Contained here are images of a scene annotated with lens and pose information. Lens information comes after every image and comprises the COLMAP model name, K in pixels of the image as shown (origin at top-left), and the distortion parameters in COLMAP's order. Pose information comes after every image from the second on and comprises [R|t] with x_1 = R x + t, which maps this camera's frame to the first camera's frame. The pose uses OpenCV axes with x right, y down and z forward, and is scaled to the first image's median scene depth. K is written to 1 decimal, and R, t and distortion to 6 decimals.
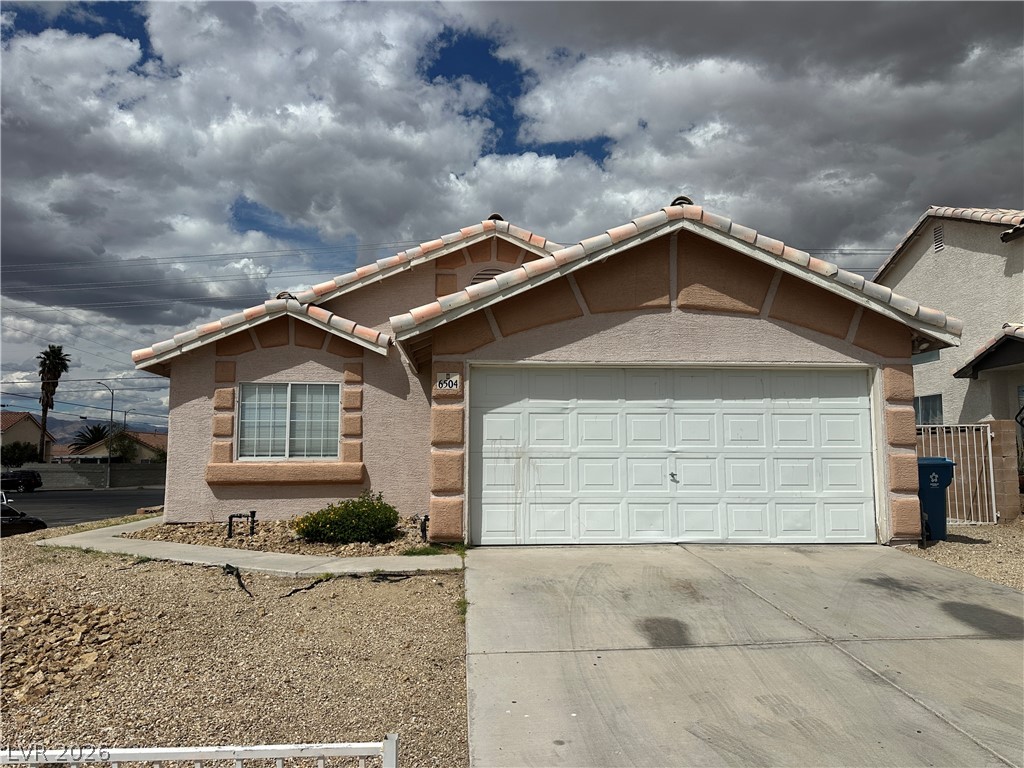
lens RADIAL K [[687.6, 0, 511.0], [0, 687.6, 379.2], [0, 0, 1]] dist [0.022265, -0.003218]
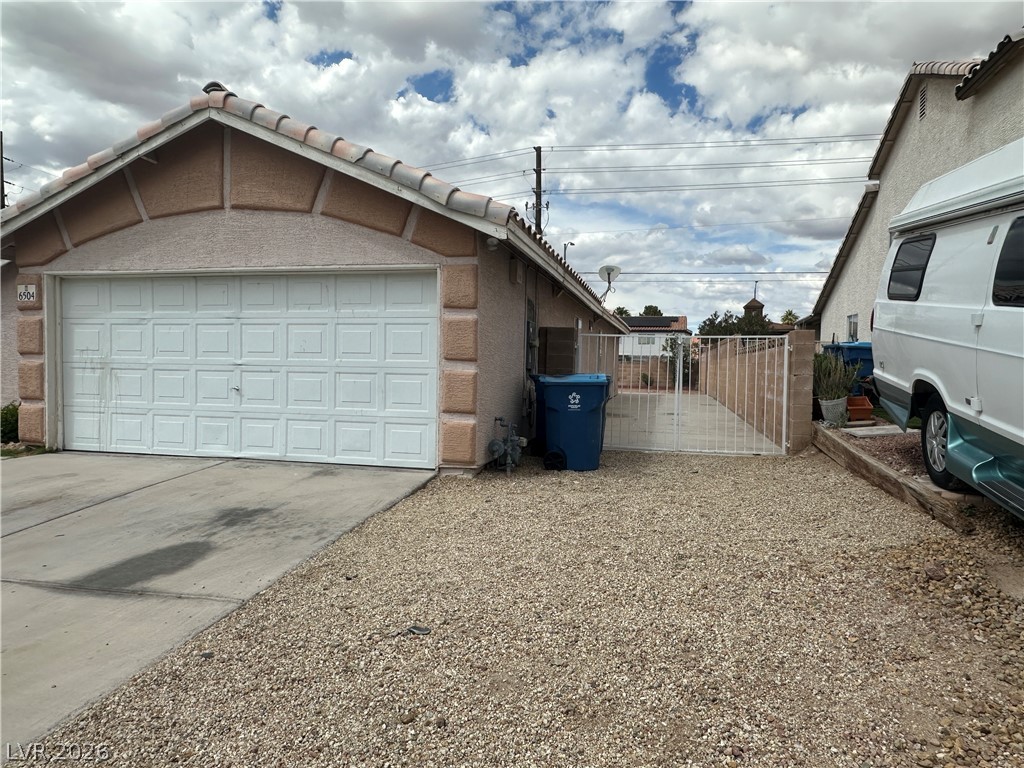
lens RADIAL K [[682.4, 0, 519.1], [0, 682.4, 383.0], [0, 0, 1]] dist [-0.010272, -0.005898]
pose [[0.961323, 0.020943, -0.274627, 0.870234], [0.016074, 0.991139, 0.131850, 0.013671], [0.274955, -0.131165, 0.952468, 0.211535]]
